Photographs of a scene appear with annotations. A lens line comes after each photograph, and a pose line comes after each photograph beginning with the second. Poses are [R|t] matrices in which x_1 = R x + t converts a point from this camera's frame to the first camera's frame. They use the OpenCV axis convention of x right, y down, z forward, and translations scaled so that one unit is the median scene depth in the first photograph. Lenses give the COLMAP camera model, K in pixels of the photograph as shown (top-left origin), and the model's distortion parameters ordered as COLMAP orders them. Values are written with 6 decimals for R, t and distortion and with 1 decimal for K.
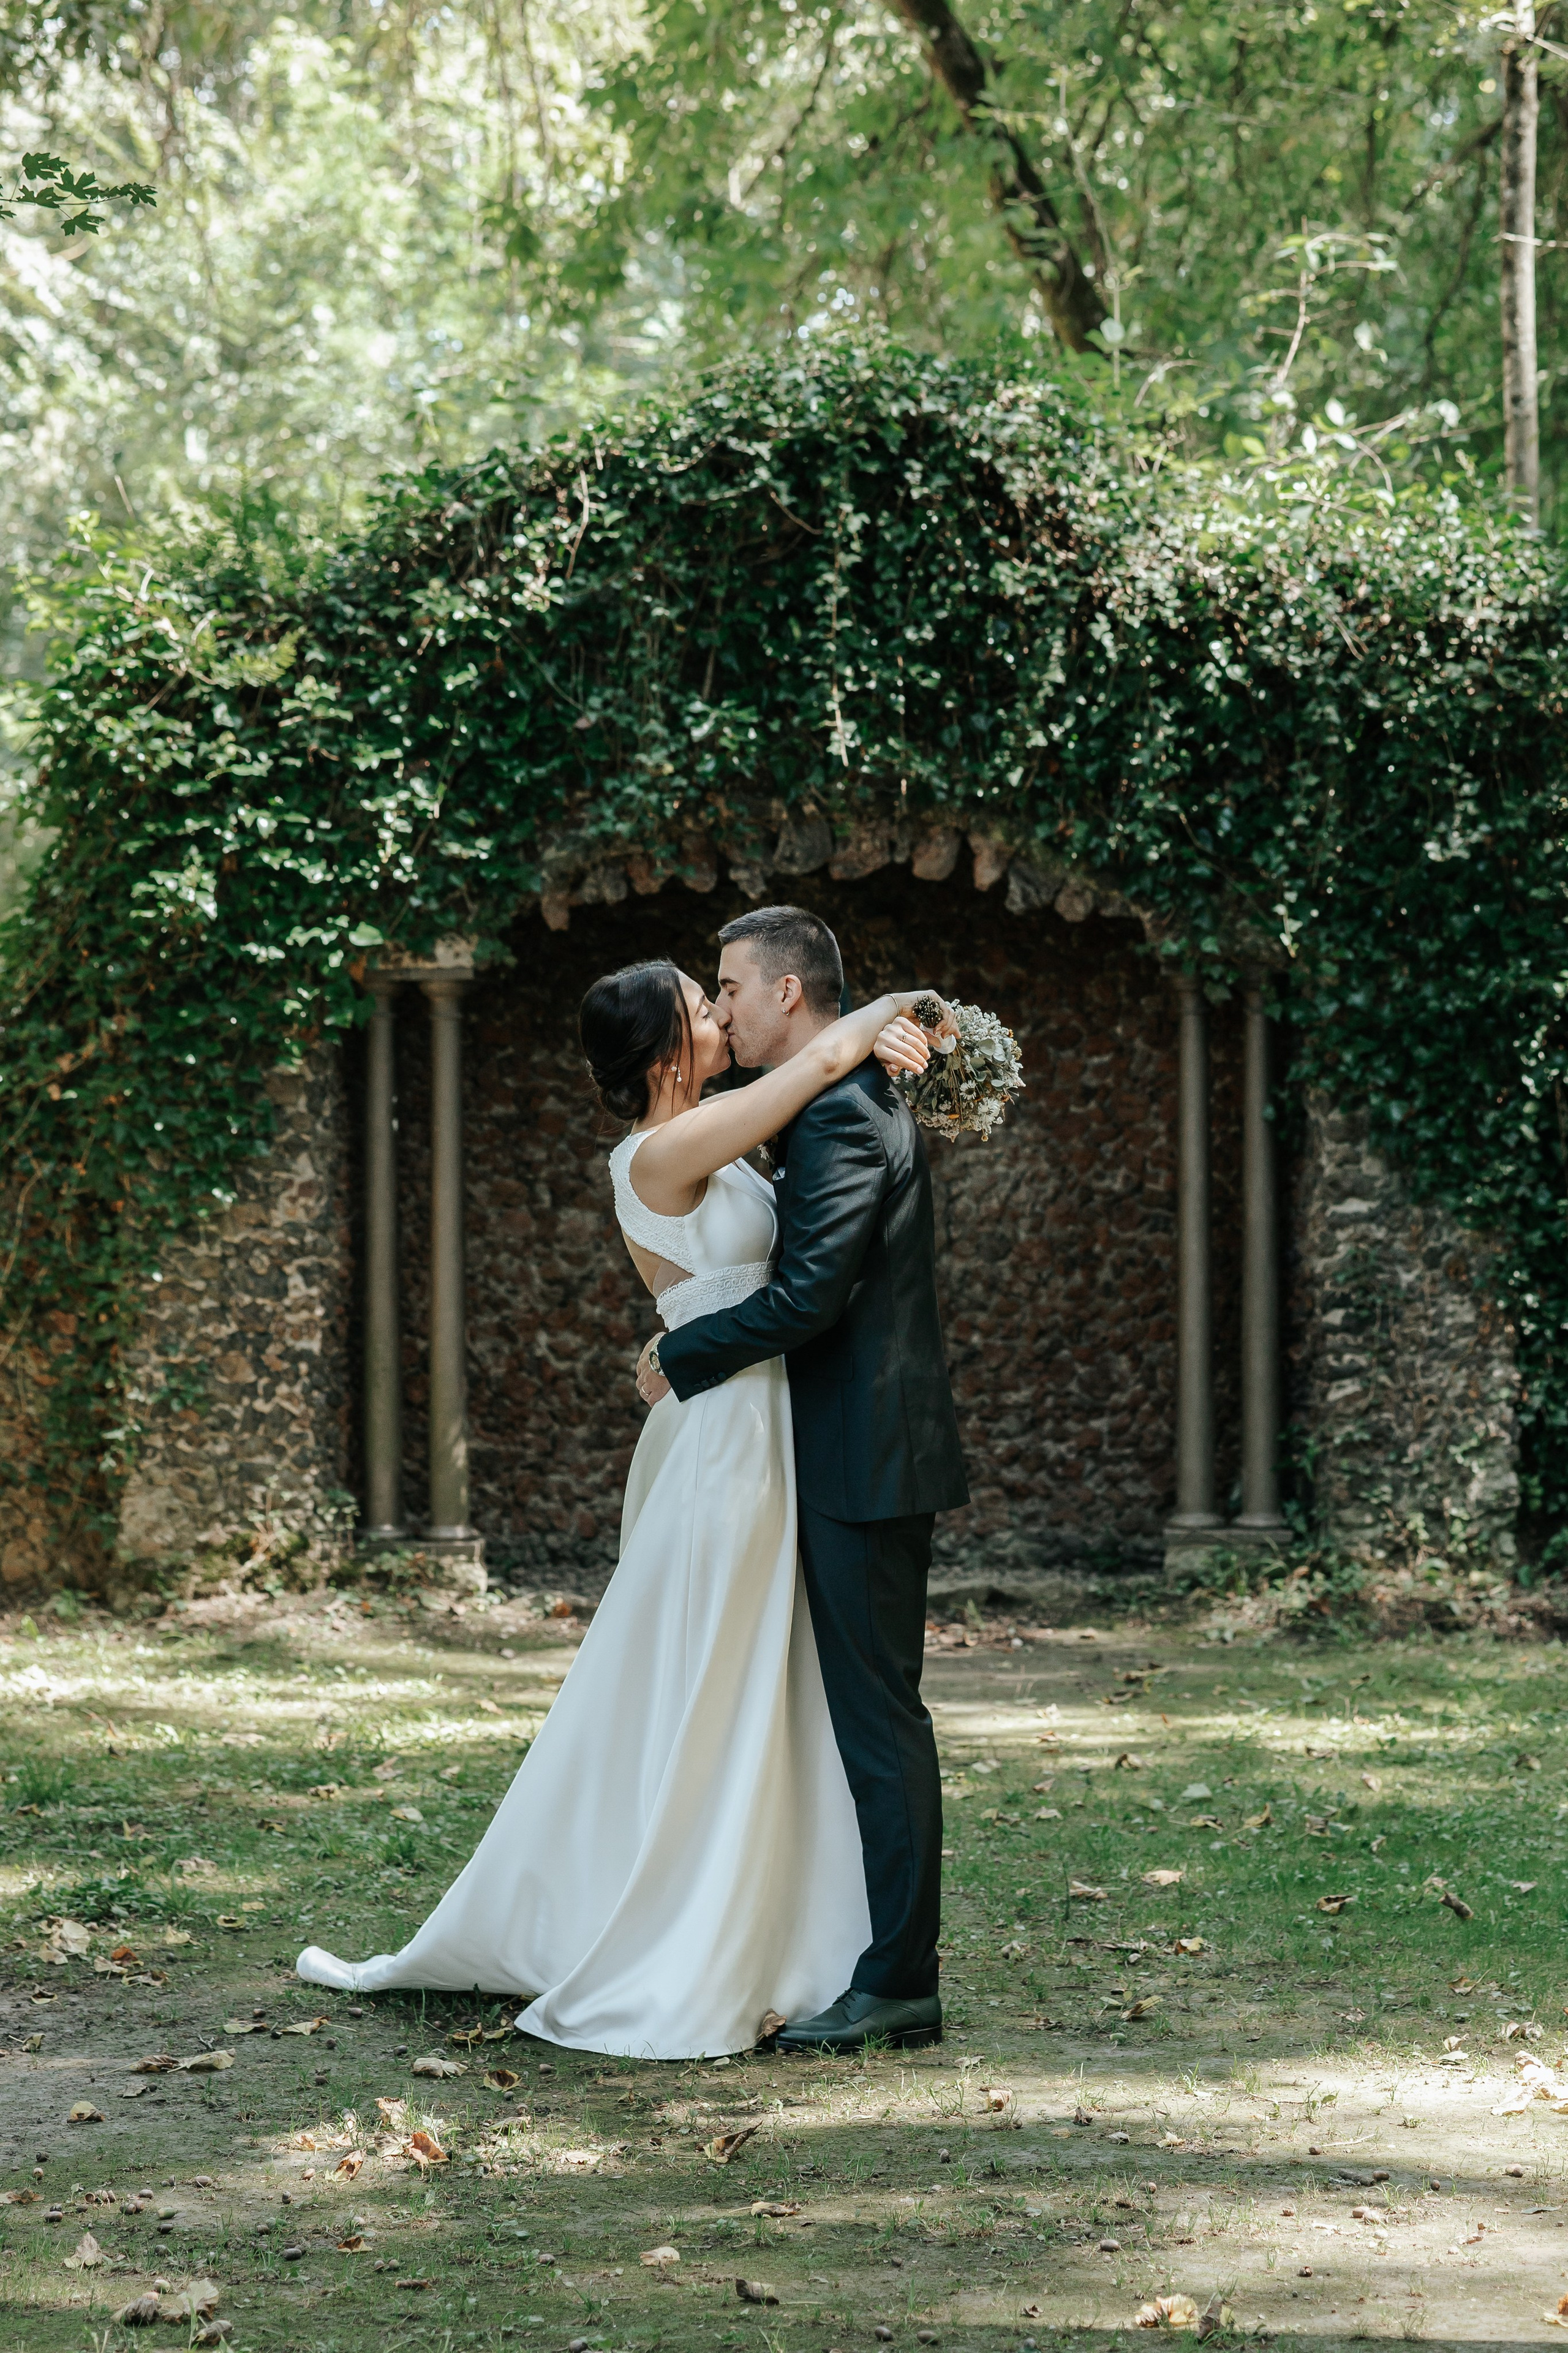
lens RADIAL K [[5440.7, 0, 795.6], [0, 5440.7, 1180.0], [0, 0, 1]] dist [0.150211, 0.000000]
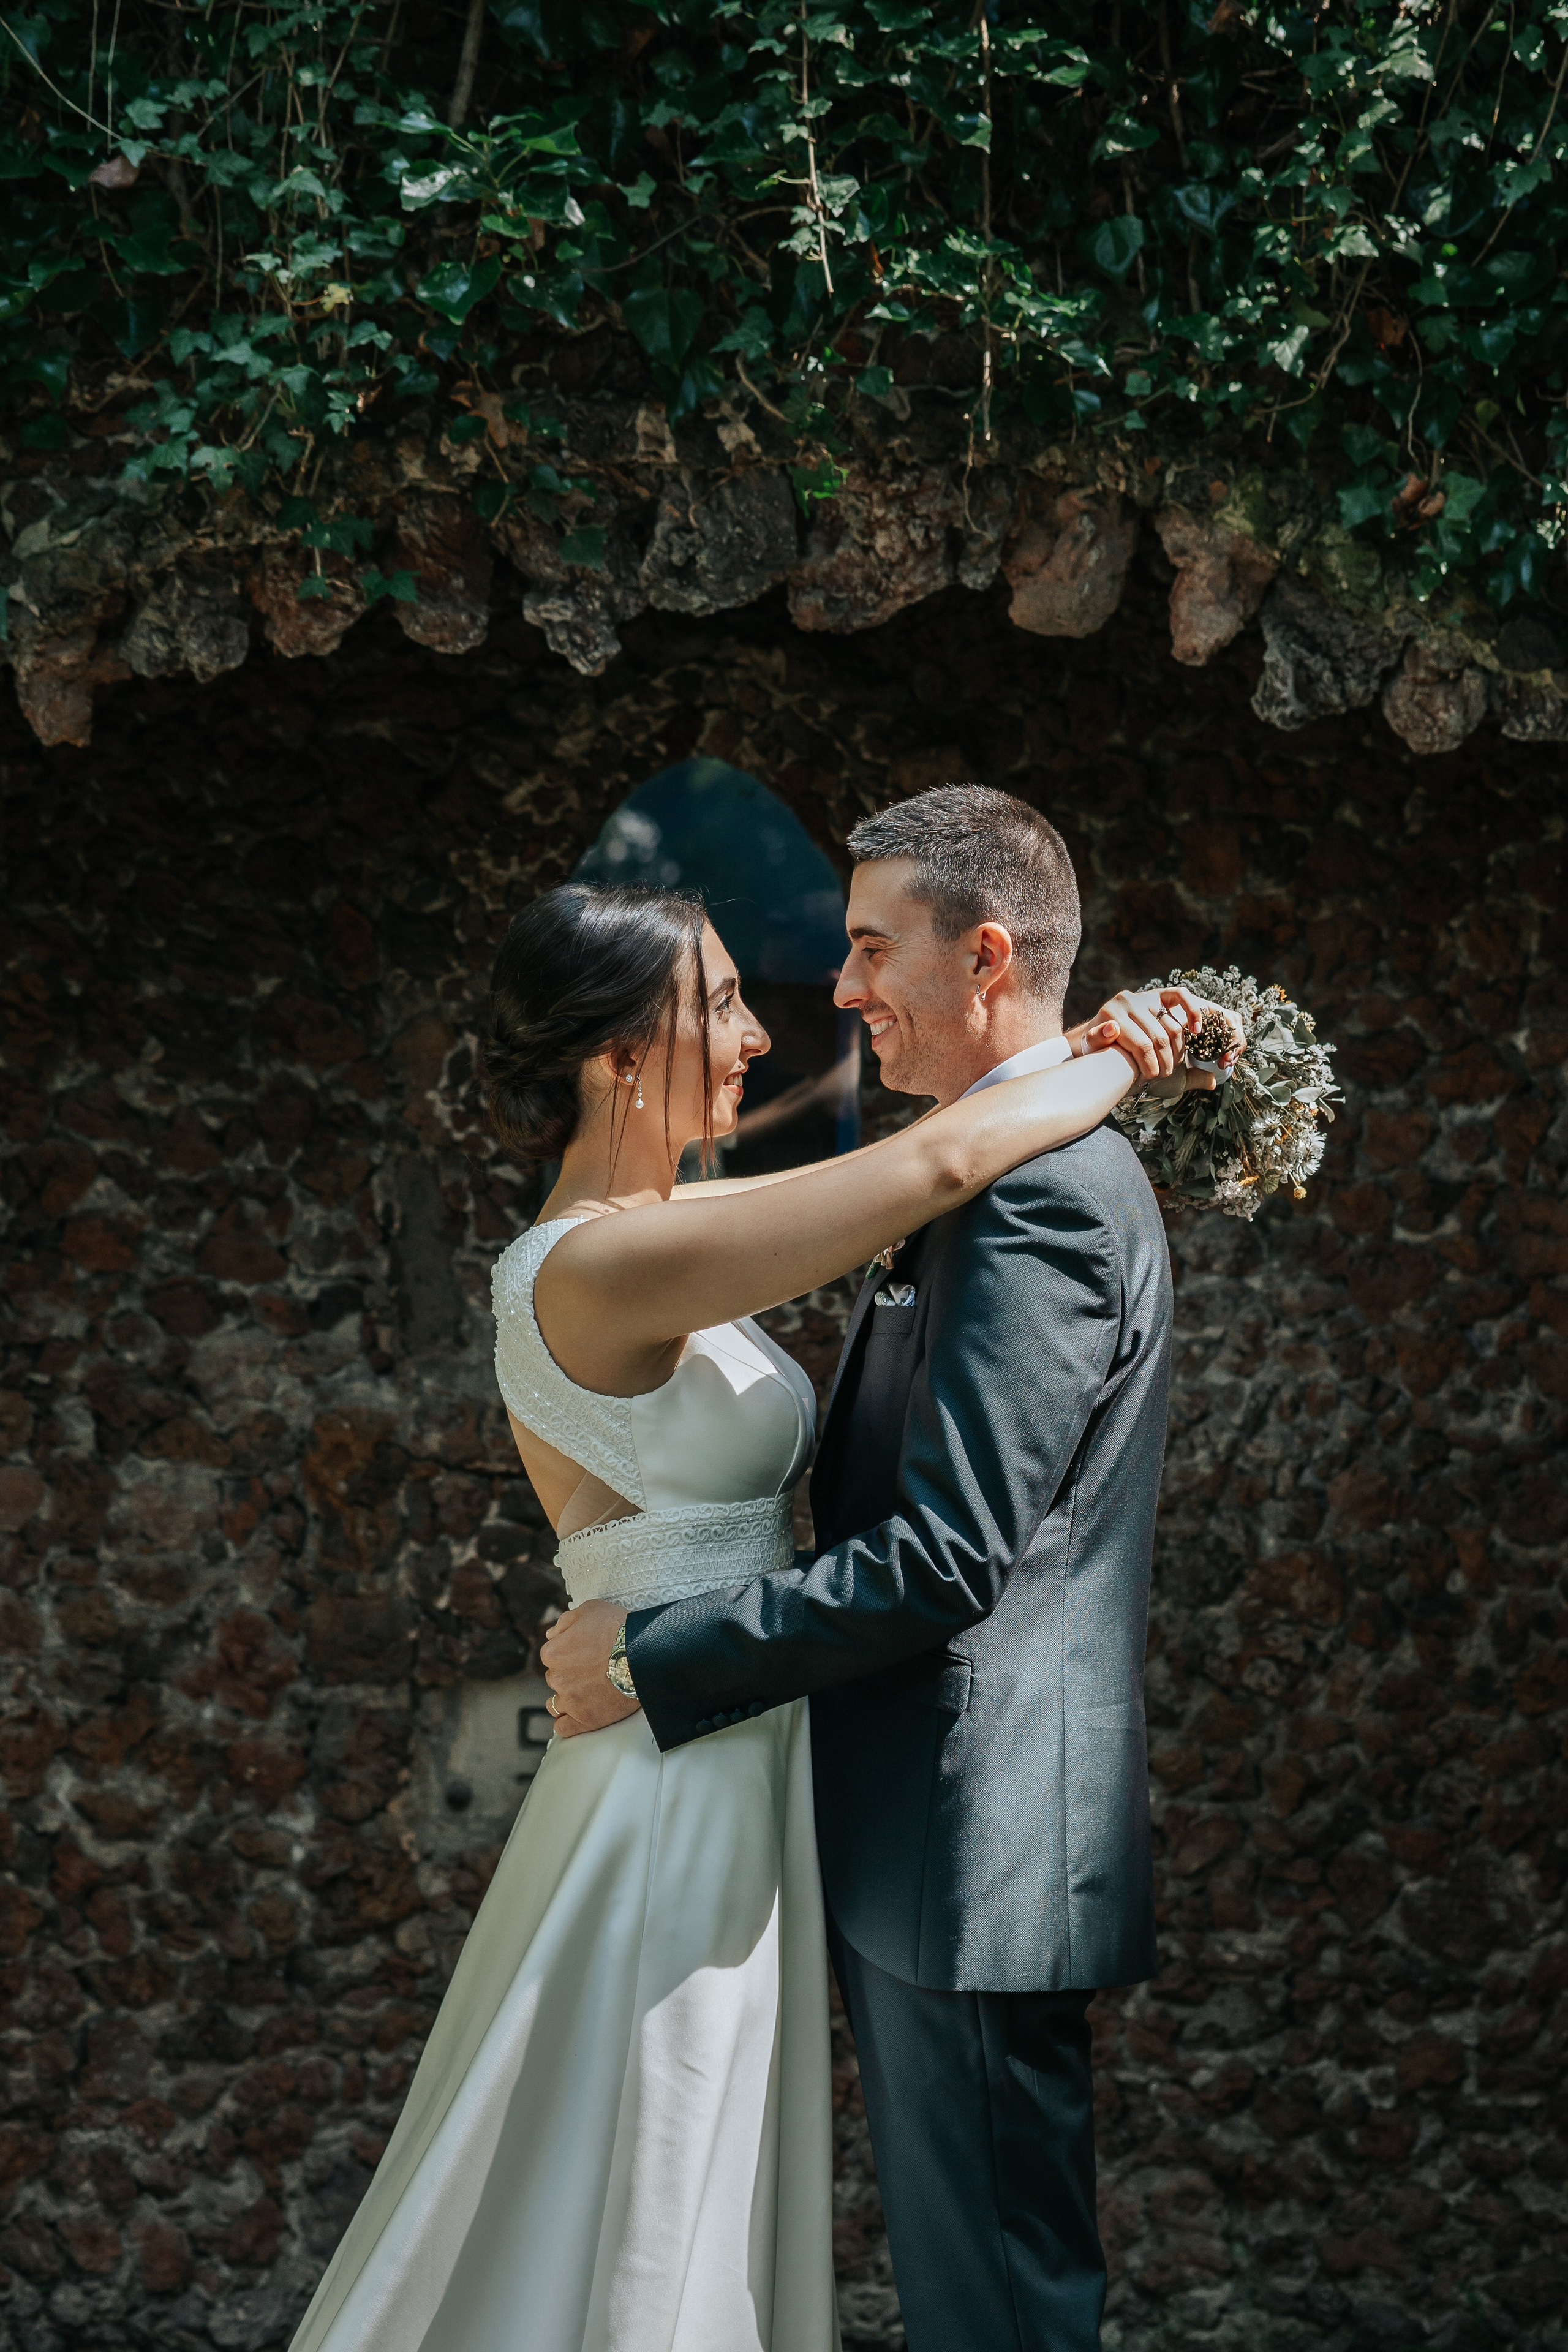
lens RADIAL K [[5438.9, 0, 763.2], [0, 5438.9, 1177.8], [0, 0, 1]] dist [0.150211, 0.000000]
pose [[0.999170, 0.020027, -0.035476, 0.018791], [-0.020198, 0.999786, -0.004469, -0.015237], [0.035379, 0.005182, 0.999361, 0.623250]]
